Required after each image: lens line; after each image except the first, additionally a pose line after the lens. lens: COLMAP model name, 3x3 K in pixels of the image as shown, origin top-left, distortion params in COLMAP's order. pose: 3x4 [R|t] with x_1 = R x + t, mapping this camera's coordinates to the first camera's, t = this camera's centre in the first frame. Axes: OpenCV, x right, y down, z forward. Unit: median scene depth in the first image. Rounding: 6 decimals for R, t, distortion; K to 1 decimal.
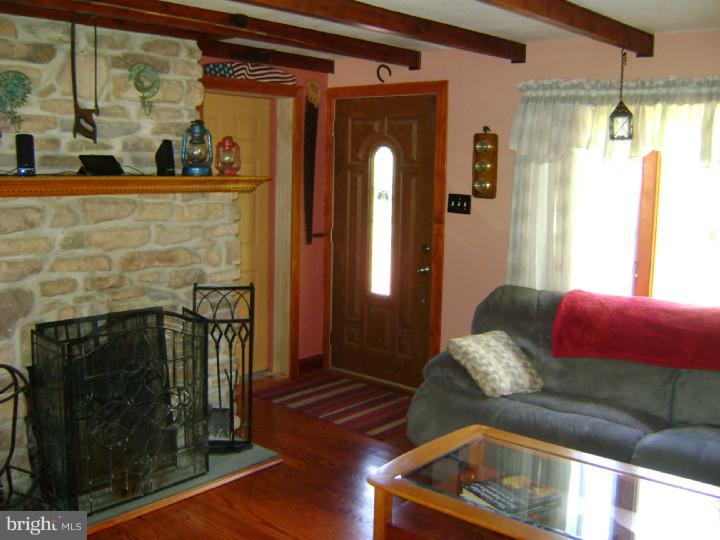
lens RADIAL K [[751.5, 0, 359.4], [0, 751.5, 256.4], [0, 0, 1]] dist [-0.154970, 0.109475]
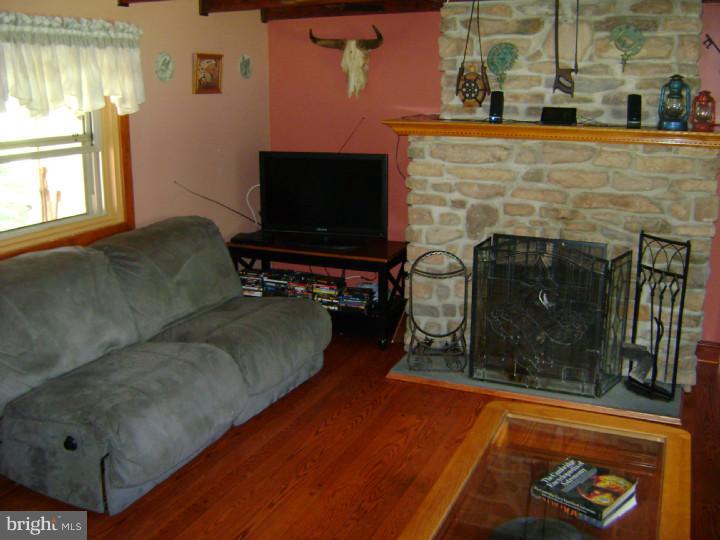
lens RADIAL K [[751.5, 0, 359.4], [0, 751.5, 256.4], [0, 0, 1]] dist [-0.154970, 0.109475]
pose [[0.282979, 0.198443, -0.938373, 0.645596], [-0.112801, 0.978458, 0.172903, -0.062265], [0.952470, 0.056921, 0.299267, 0.294586]]
